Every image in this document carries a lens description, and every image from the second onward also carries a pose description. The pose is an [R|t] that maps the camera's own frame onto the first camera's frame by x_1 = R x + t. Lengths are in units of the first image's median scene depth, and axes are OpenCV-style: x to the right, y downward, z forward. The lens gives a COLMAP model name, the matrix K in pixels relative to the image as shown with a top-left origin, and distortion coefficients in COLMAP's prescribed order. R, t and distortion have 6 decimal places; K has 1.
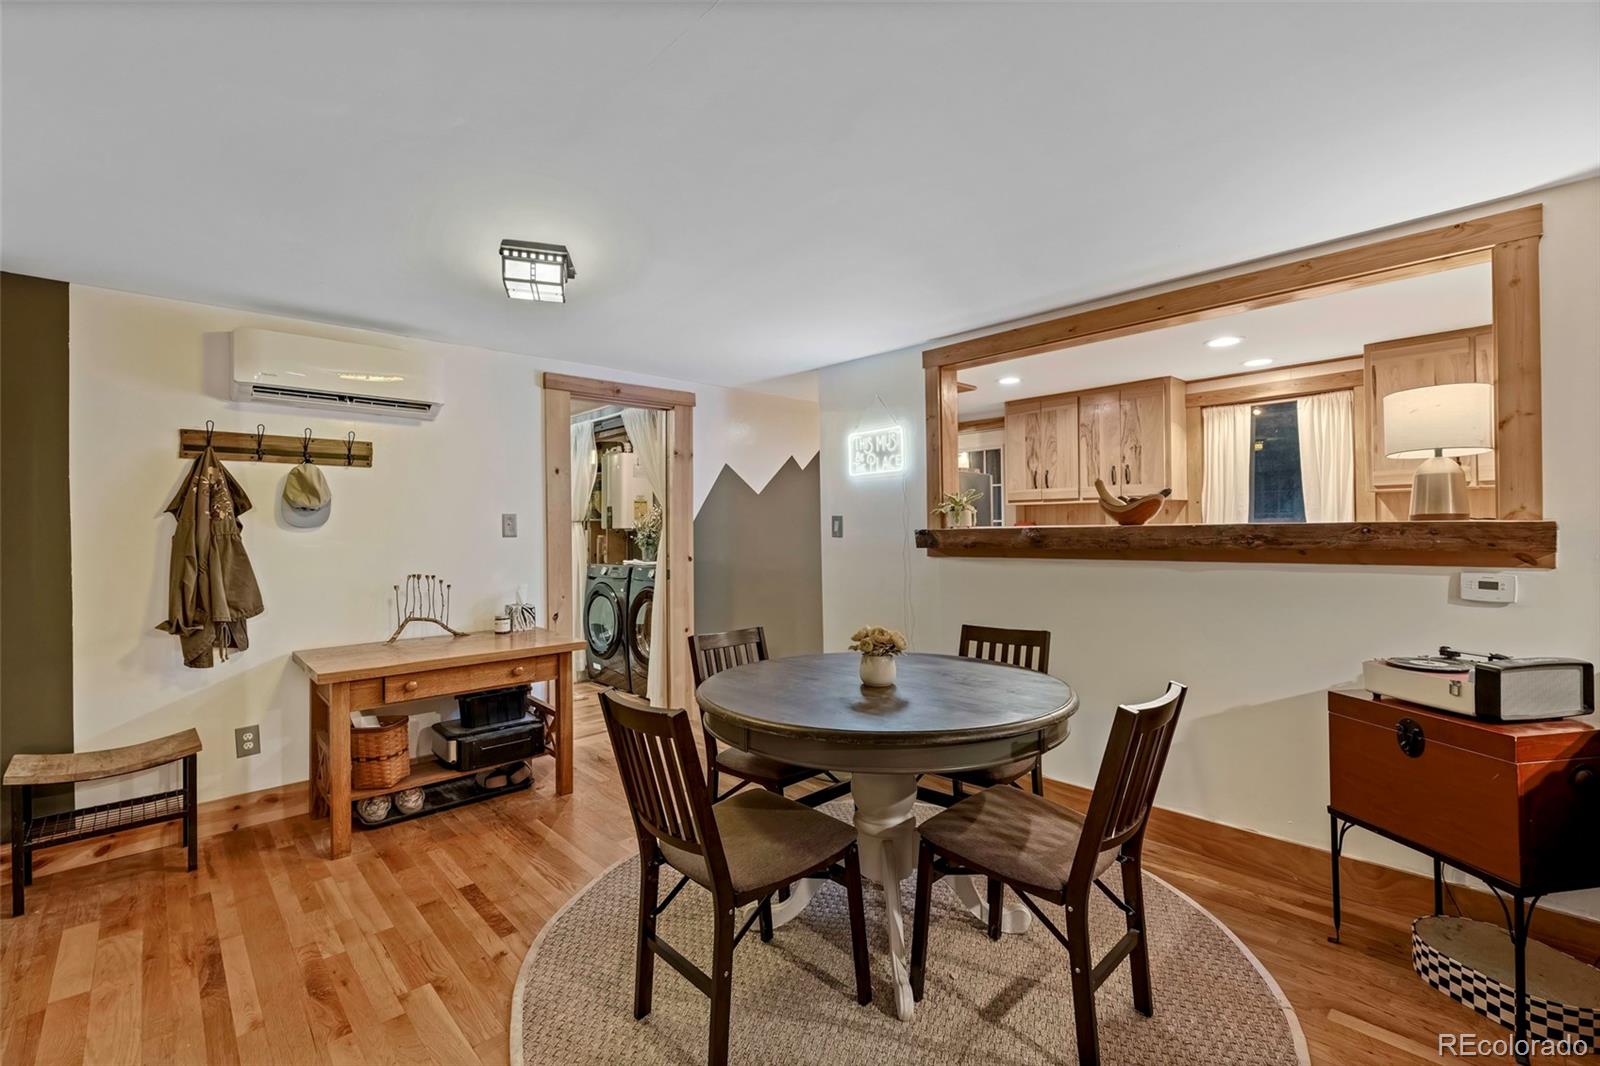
lens RADIAL K [[698.3, 0, 788.5], [0, 698.3, 530.8], [0, 0, 1]] dist [-0.000470, -0.000512]
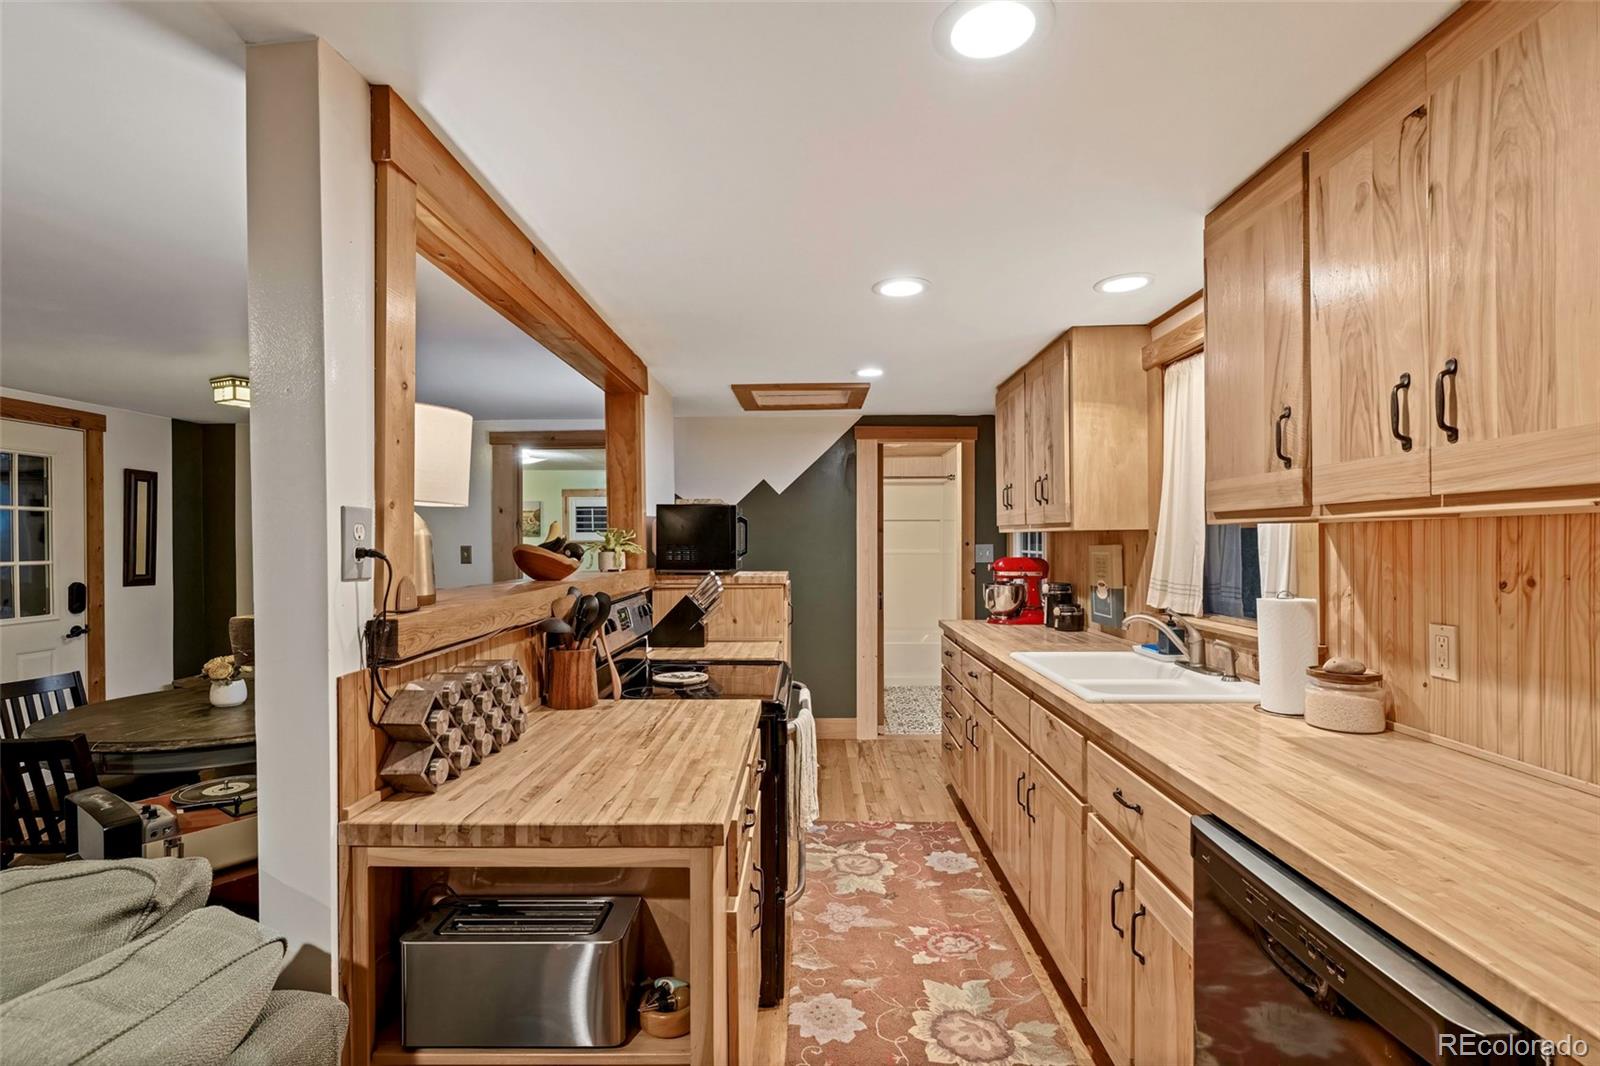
lens RADIAL K [[737.0, 0, 792.7], [0, 737.0, 543.3], [0, 0, 1]] dist [-0.002436, -0.000555]
pose [[0.716852, 0.011889, -0.697124, 1.049486], [-0.005863, 0.999922, 0.011024, -0.050374], [0.697200, -0.003816, 0.716866, 0.471045]]
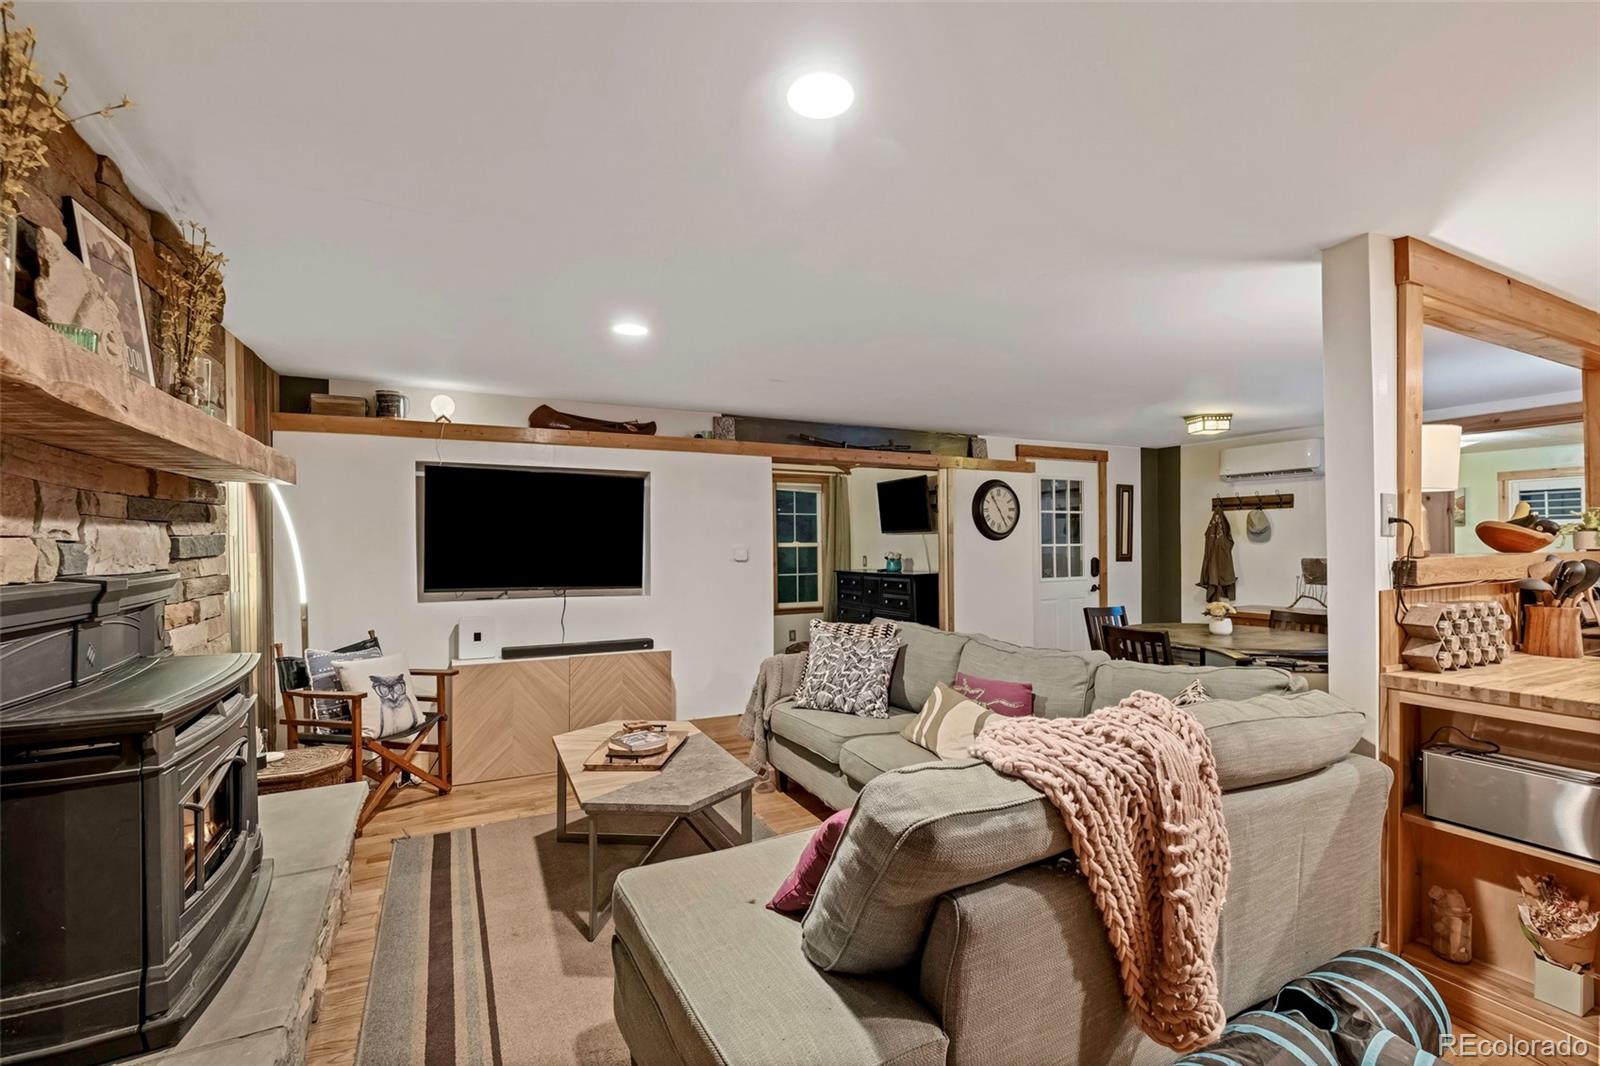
lens RADIAL K [[693.4, 0, 796.4], [0, 693.4, 544.1], [0, 0, 1]] dist [-0.001869, -0.000406]
pose [[-0.277851, 0.015860, -0.960493, 1.336447], [0.009565, 0.999860, 0.013743, -0.033365], [0.960577, -0.005369, -0.277964, 0.267732]]
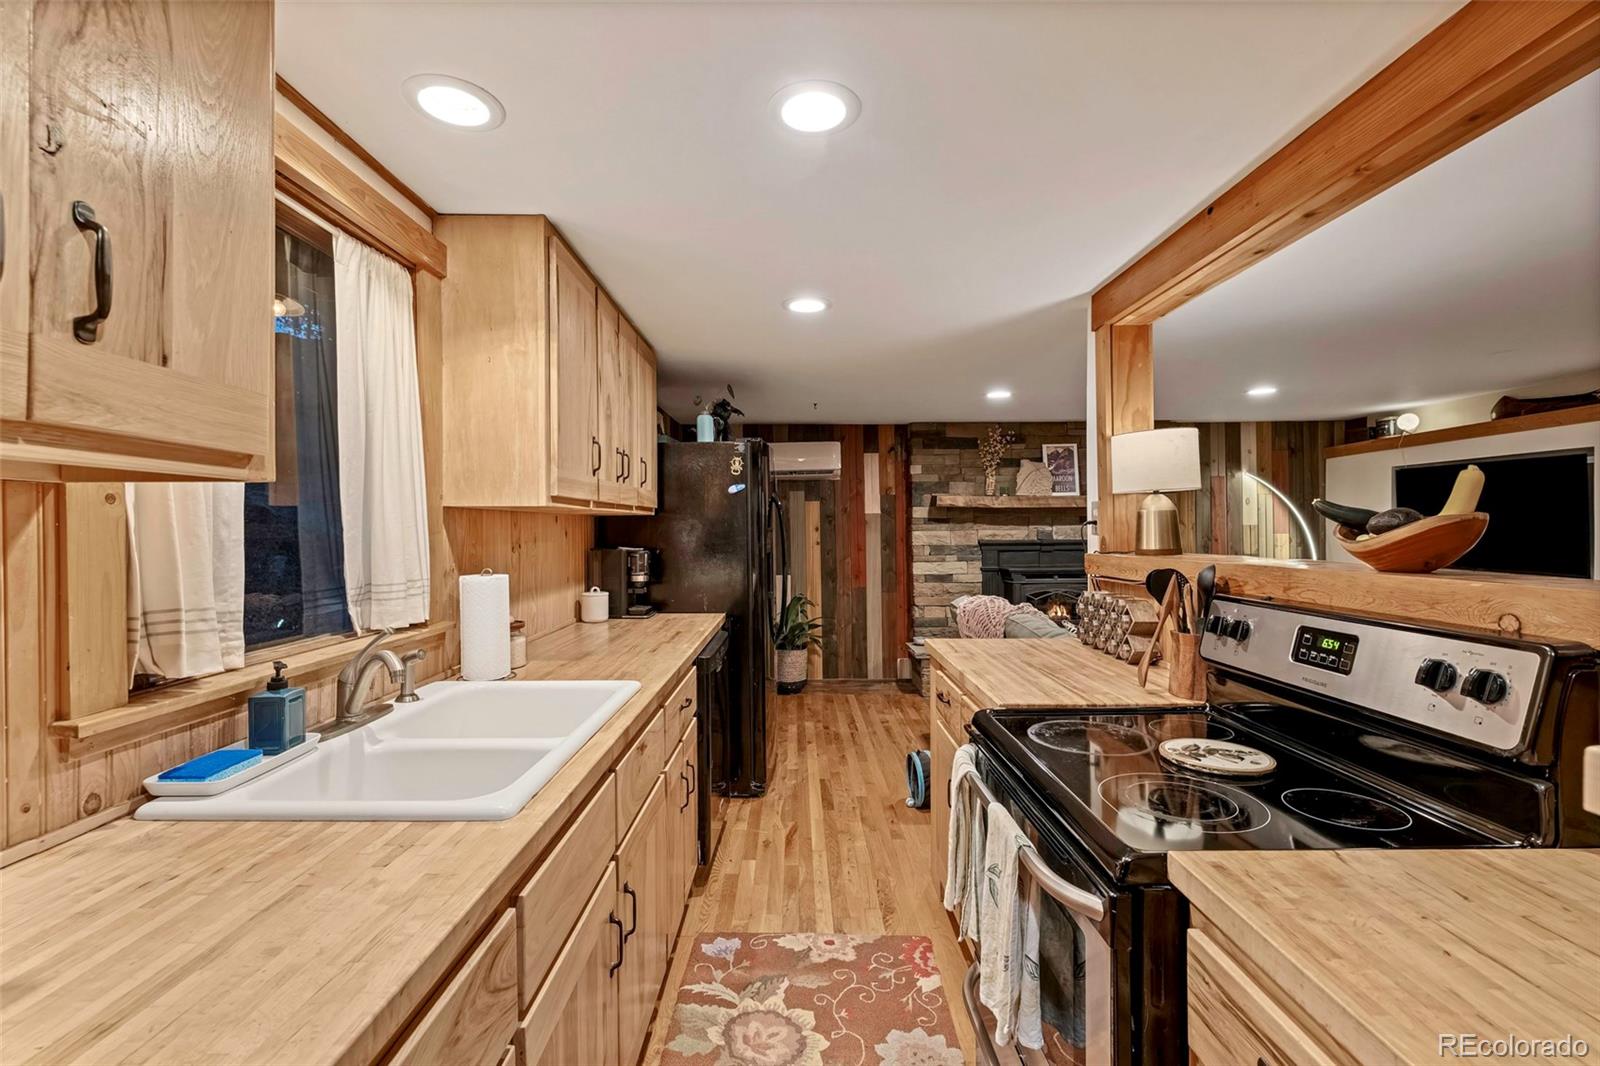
lens RADIAL K [[690.8, 0, 794.3], [0, 690.8, 533.5], [0, 0, 1]] dist [-0.000204, -0.000977]
pose [[-0.731236, 0.015649, 0.681945, 0.381497], [0.018896, 0.999818, -0.002681, -0.033393], [-0.681862, 0.010926, -0.731399, 1.334597]]
